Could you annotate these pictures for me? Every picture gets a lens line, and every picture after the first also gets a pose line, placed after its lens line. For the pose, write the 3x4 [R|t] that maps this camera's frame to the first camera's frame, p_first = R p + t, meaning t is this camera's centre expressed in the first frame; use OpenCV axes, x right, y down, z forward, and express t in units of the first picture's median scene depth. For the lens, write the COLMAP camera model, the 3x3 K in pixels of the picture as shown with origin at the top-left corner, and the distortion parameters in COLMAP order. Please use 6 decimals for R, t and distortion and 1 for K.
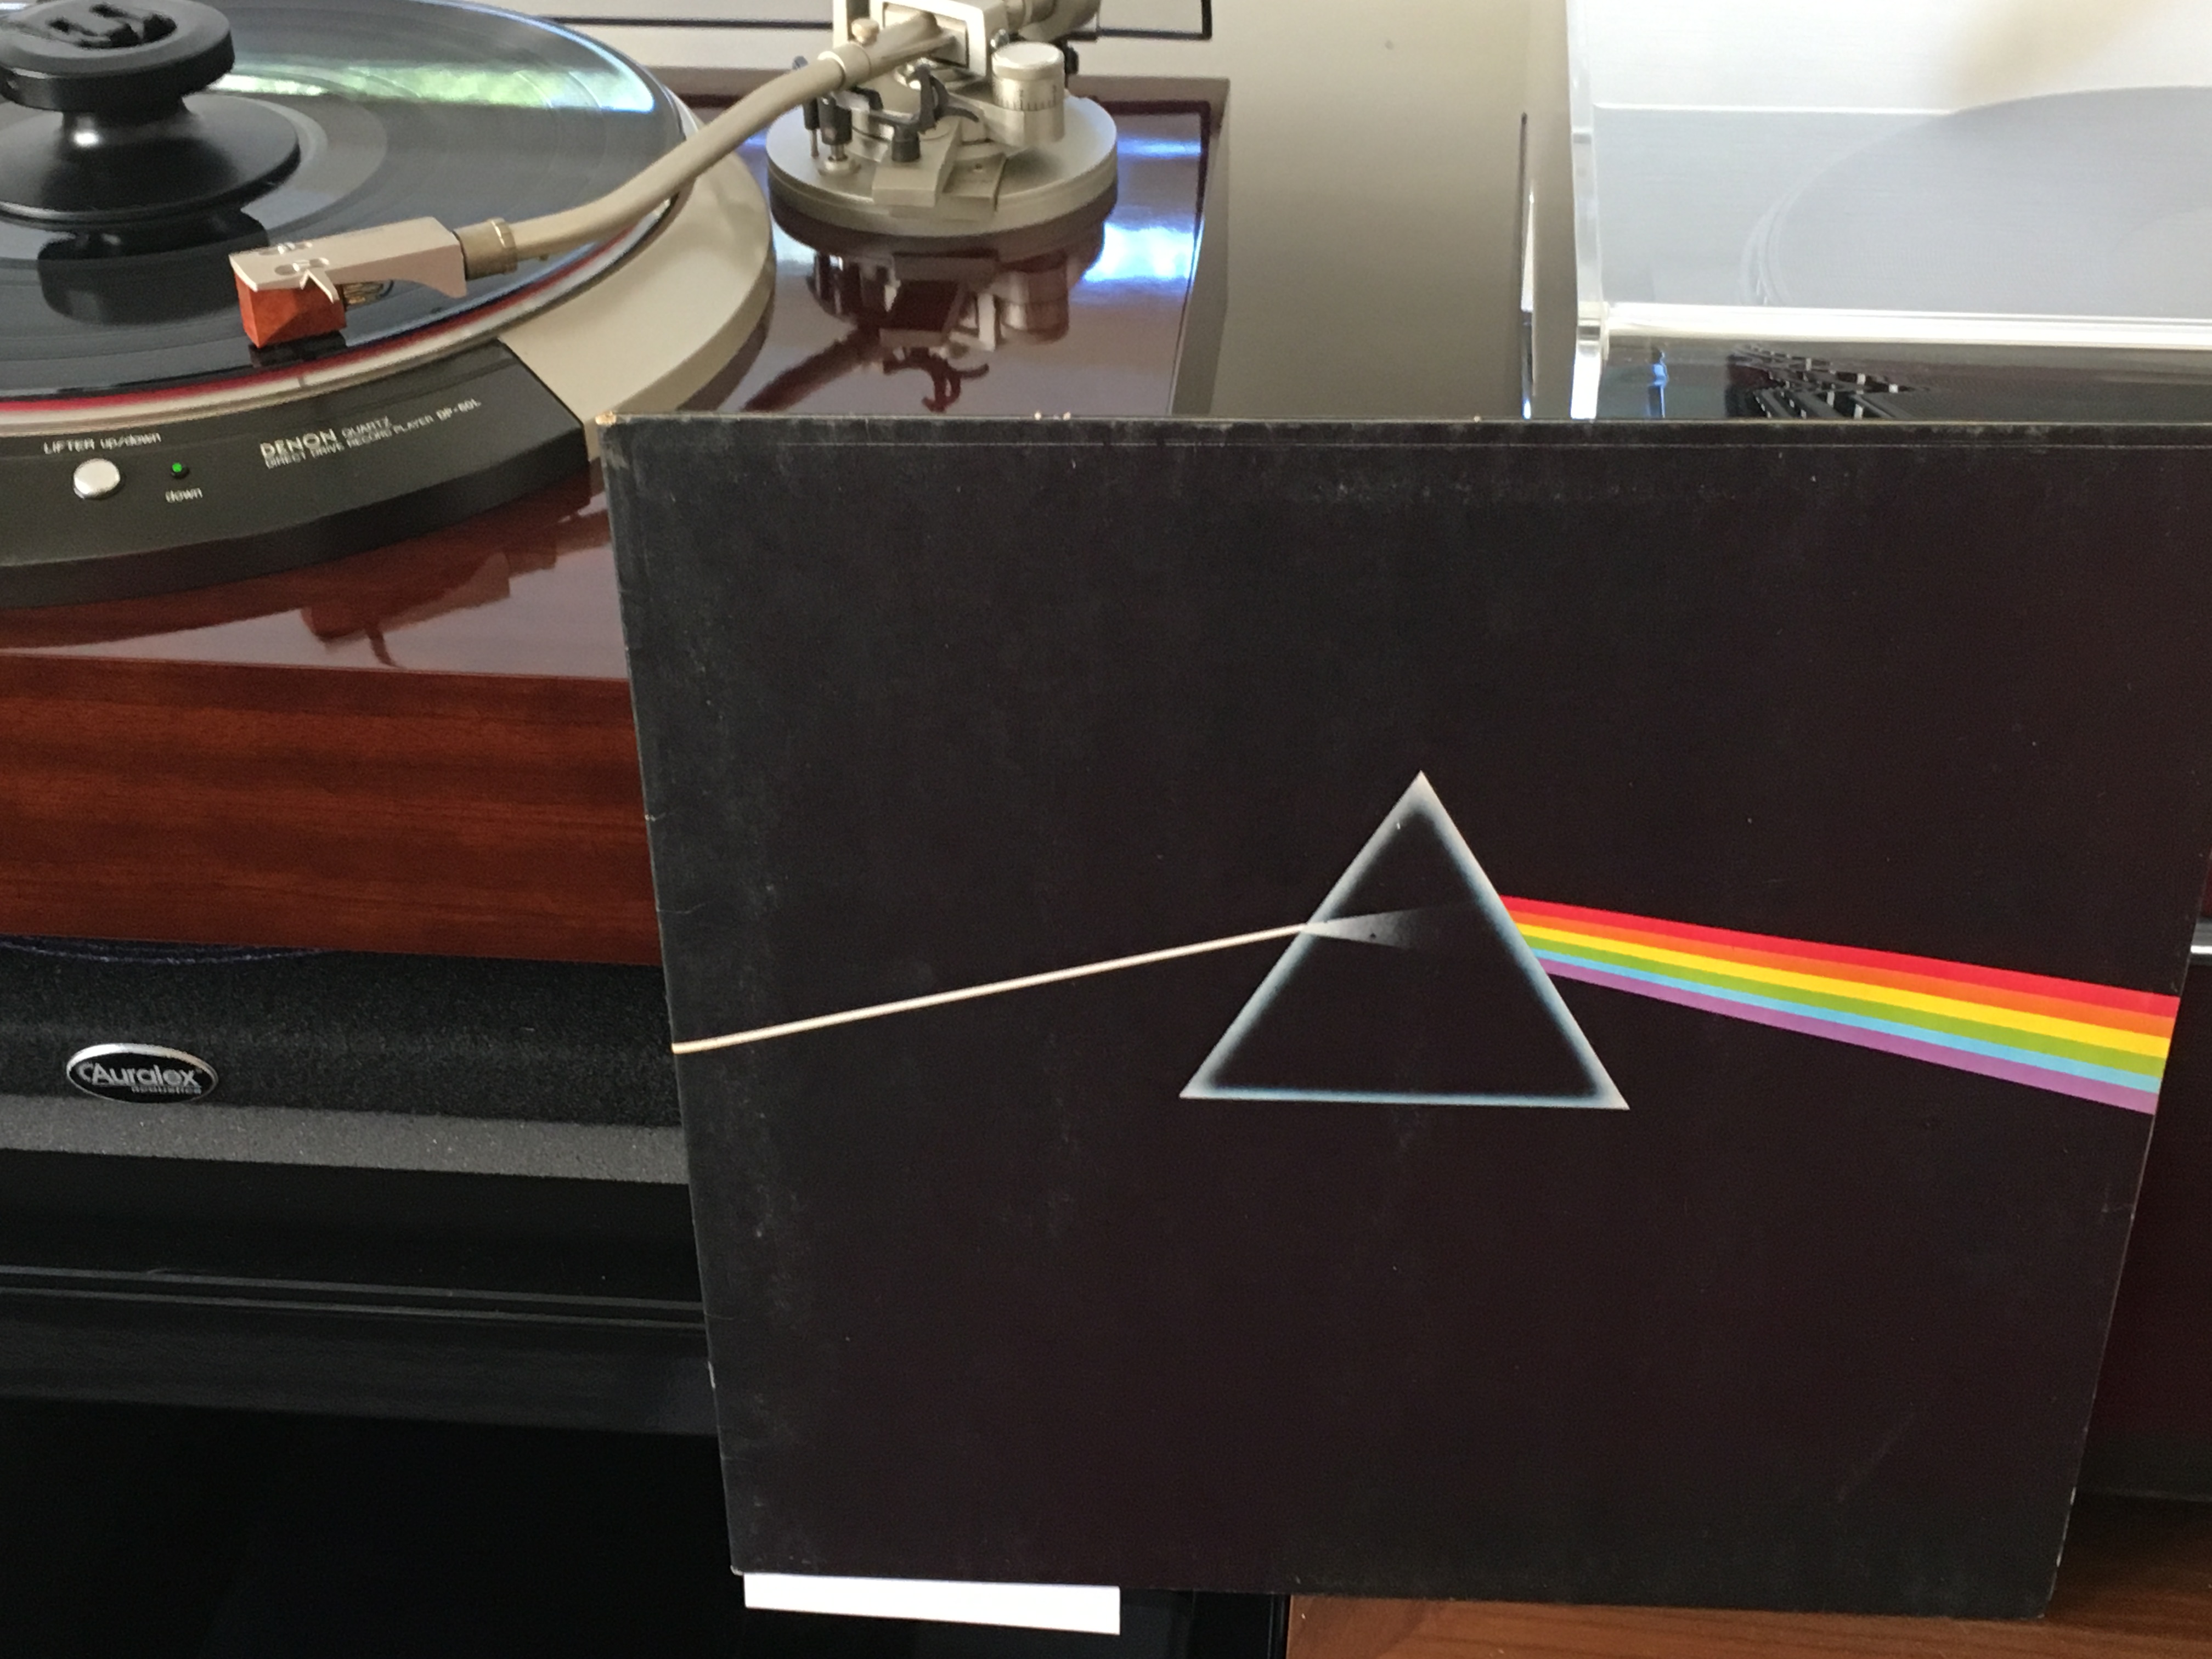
lens RADIAL K [[2912.4, 0, 1116.7], [0, 2912.4, 826.7], [0, 0, 1]] dist [0.043767, 0.000000]
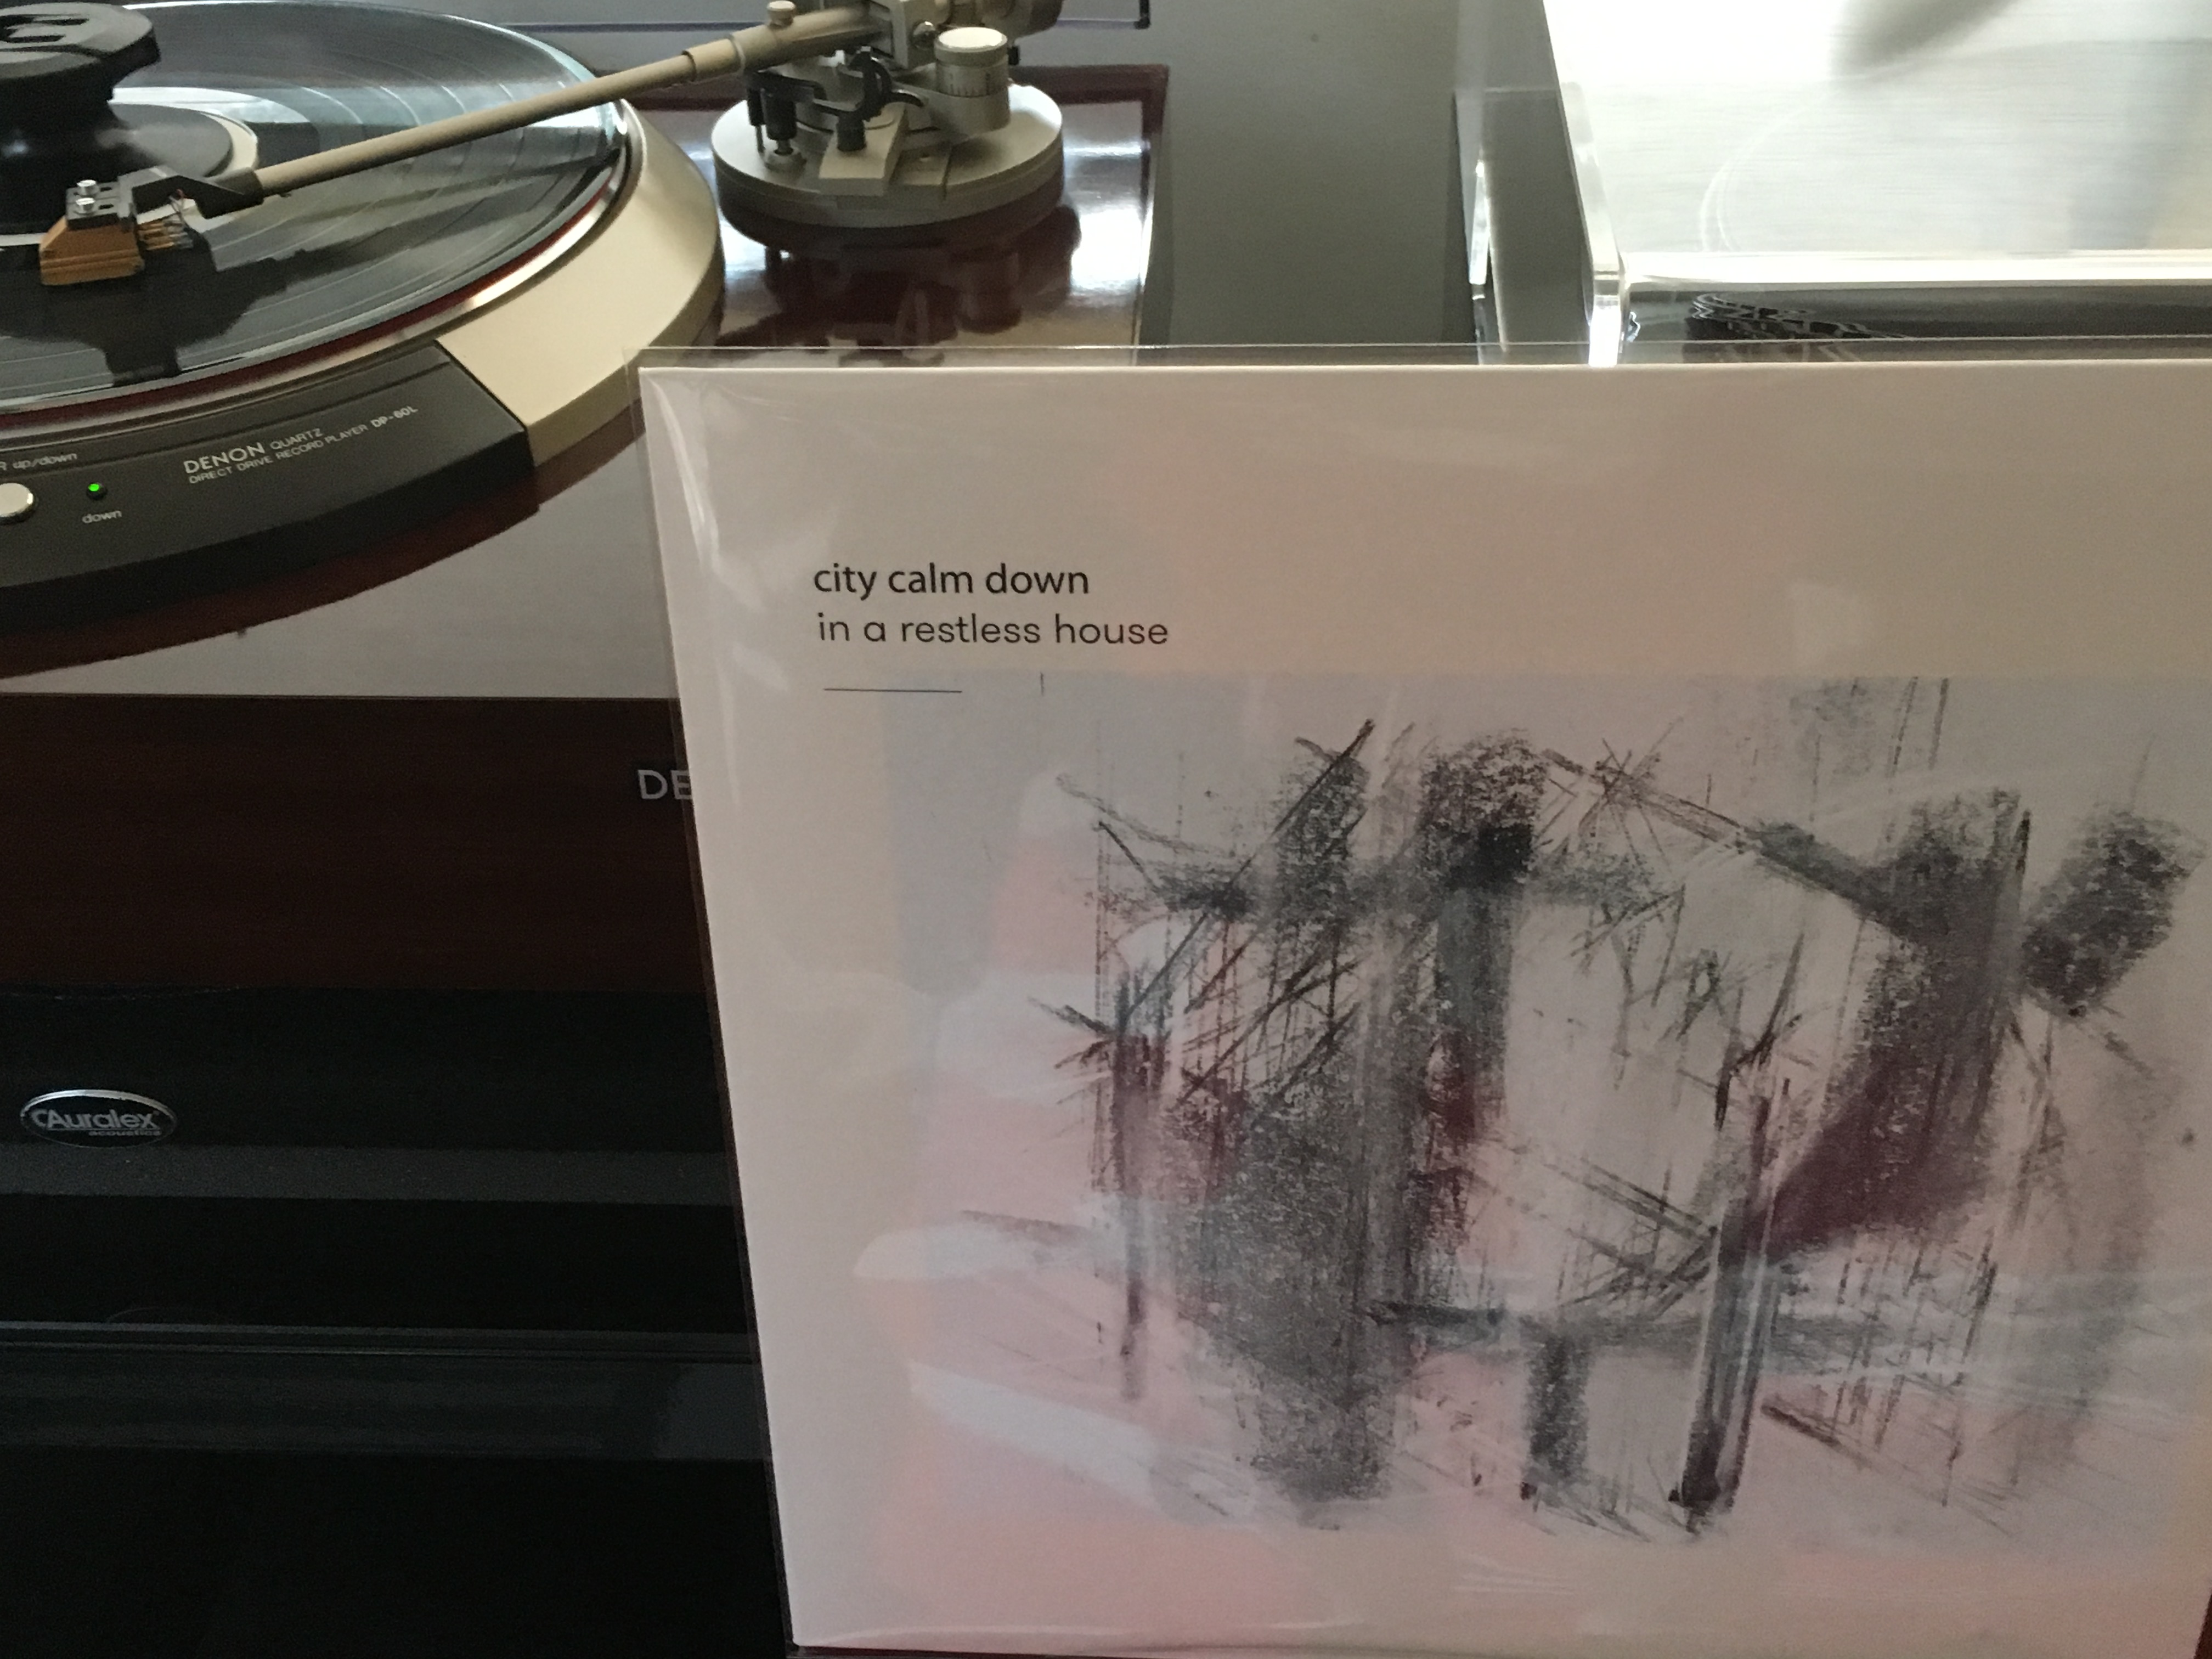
lens RADIAL K [[2463.5, 0, 1091.1], [0, 2463.5, 837.5], [0, 0, 1]] dist [0.041941, 0.000000]
pose [[0.999205, -0.037951, 0.012175, -0.011793], [0.037578, 0.998857, 0.029534, -0.020032], [-0.013282, -0.029053, 0.999490, 0.179107]]
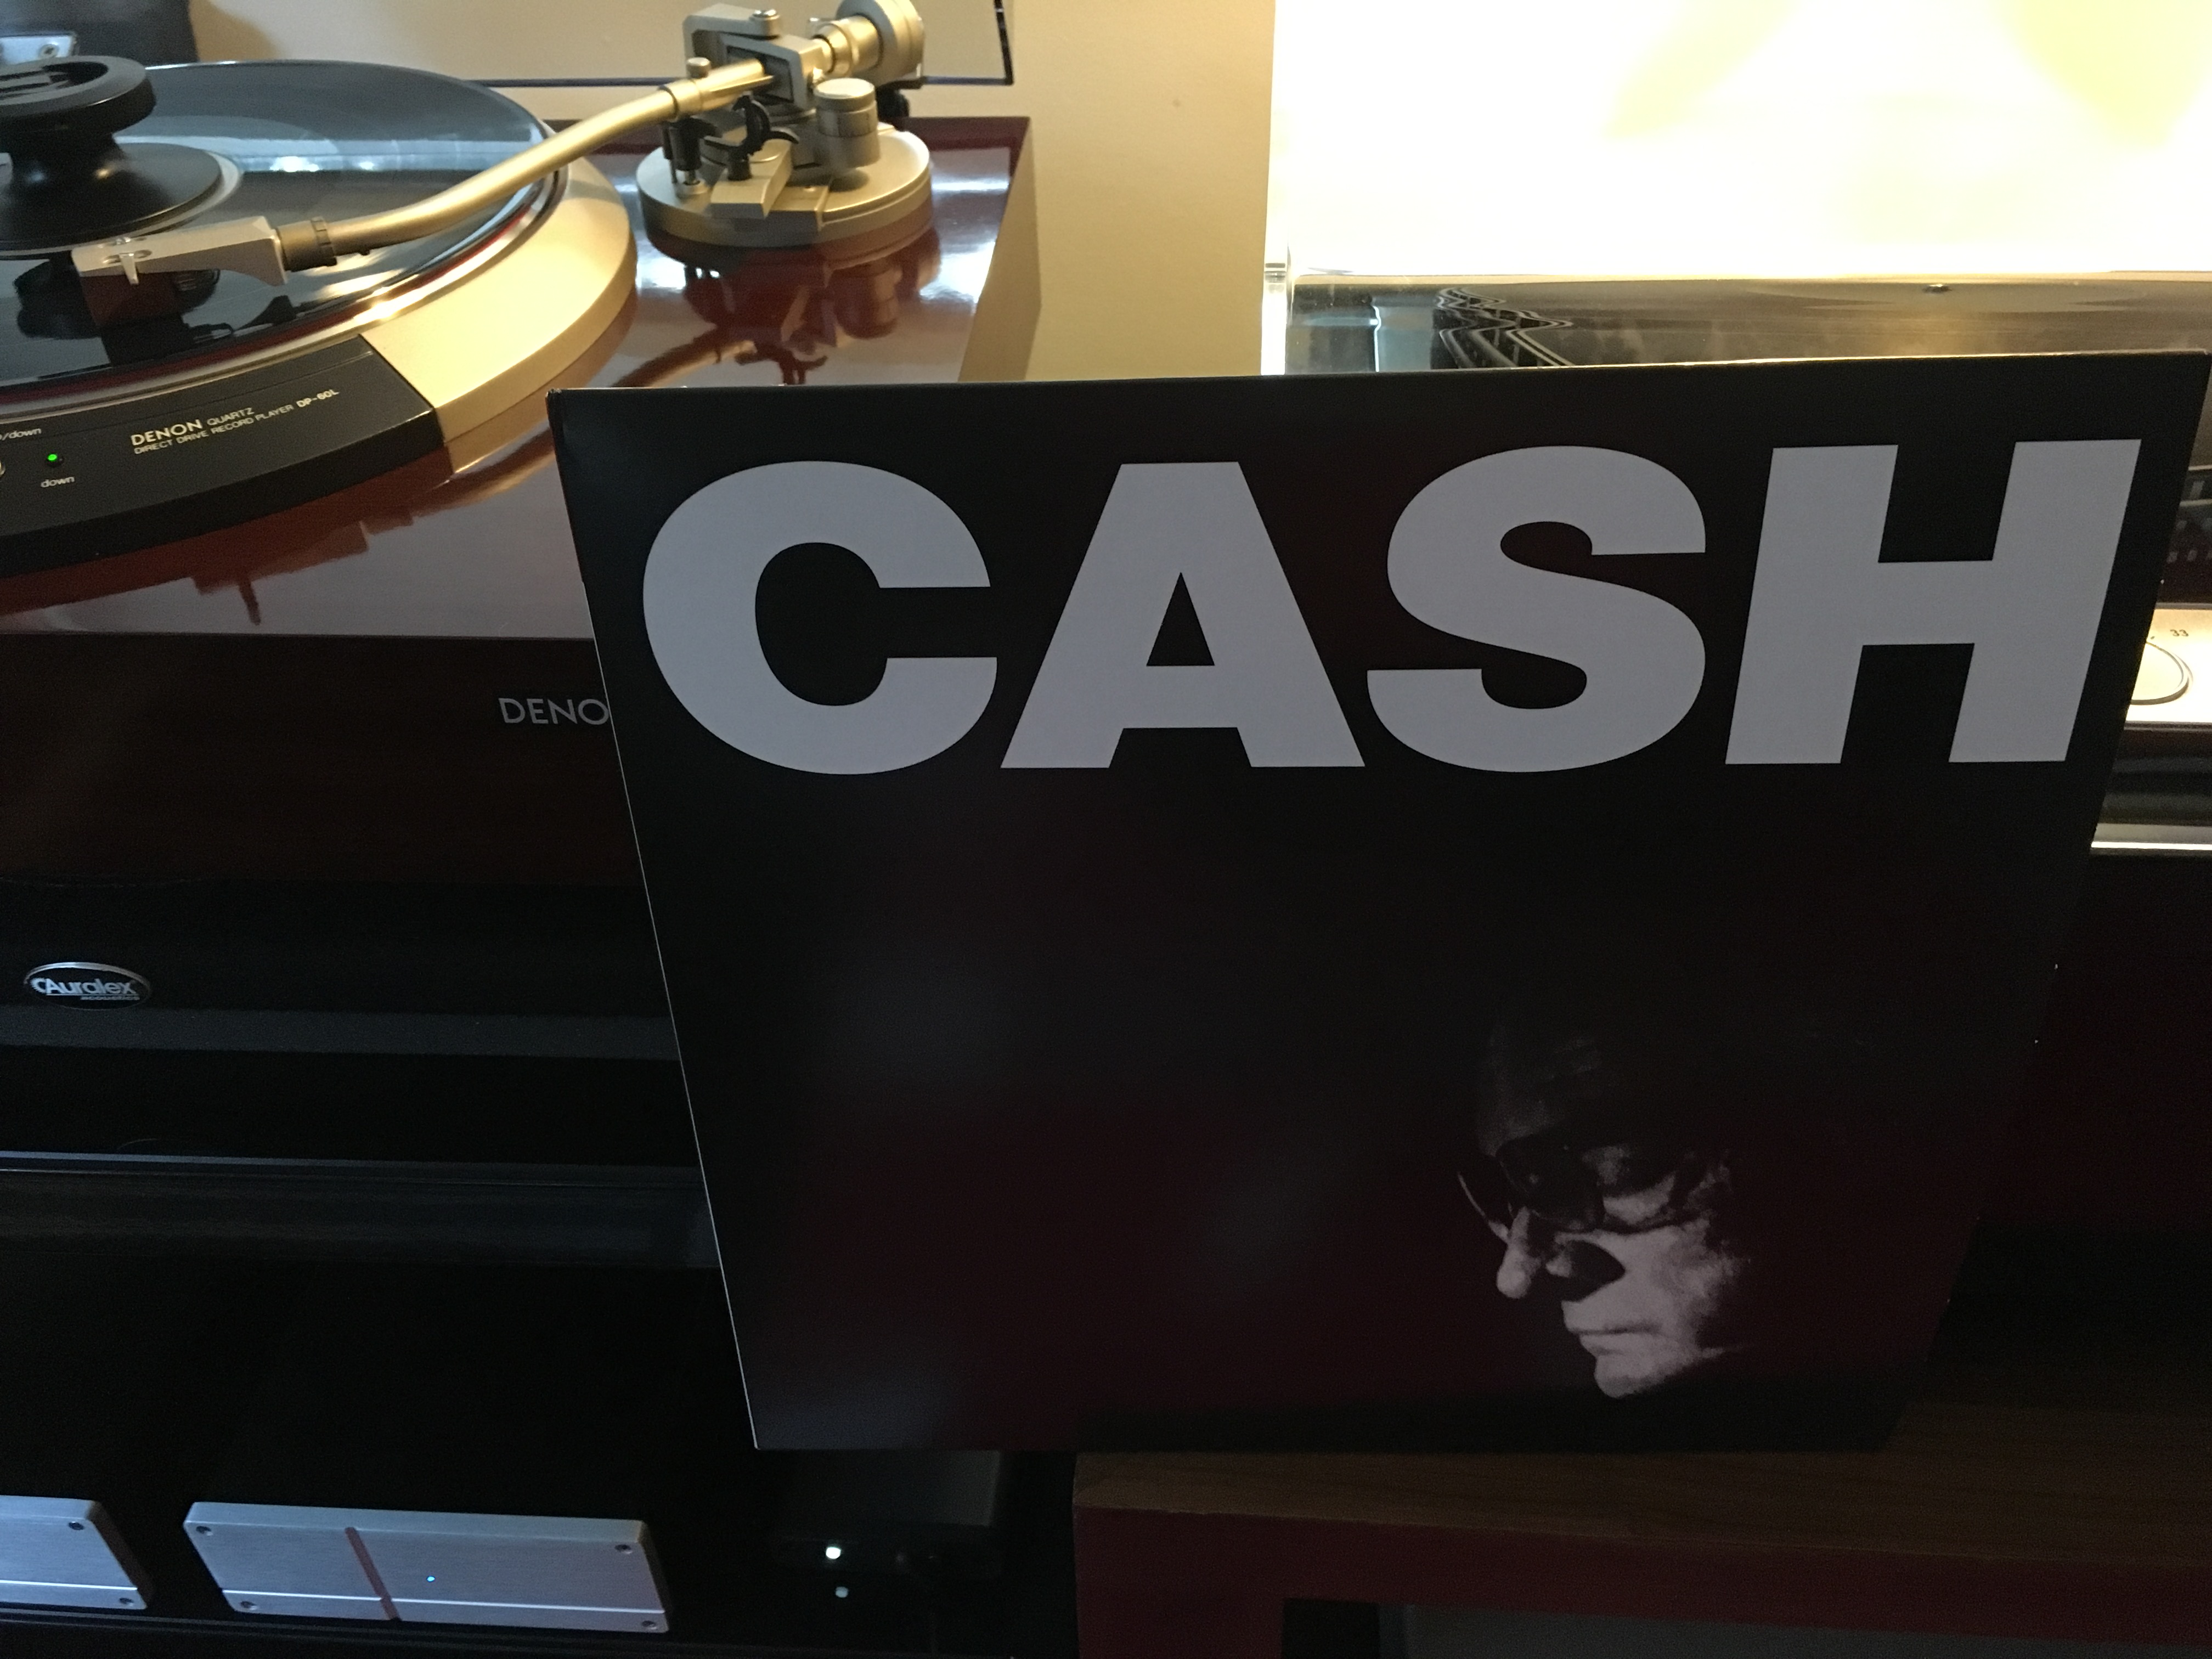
lens RADIAL K [[1866.4, 0, 1093.2], [0, 1866.4, 828.1], [0, 0, 1]] dist [0.069792, -0.113327]
pose [[0.999349, -0.034632, 0.010092, 0.061954], [0.033822, 0.996860, 0.071596, -0.018296], [-0.012540, -0.071208, 0.997383, 0.250558]]
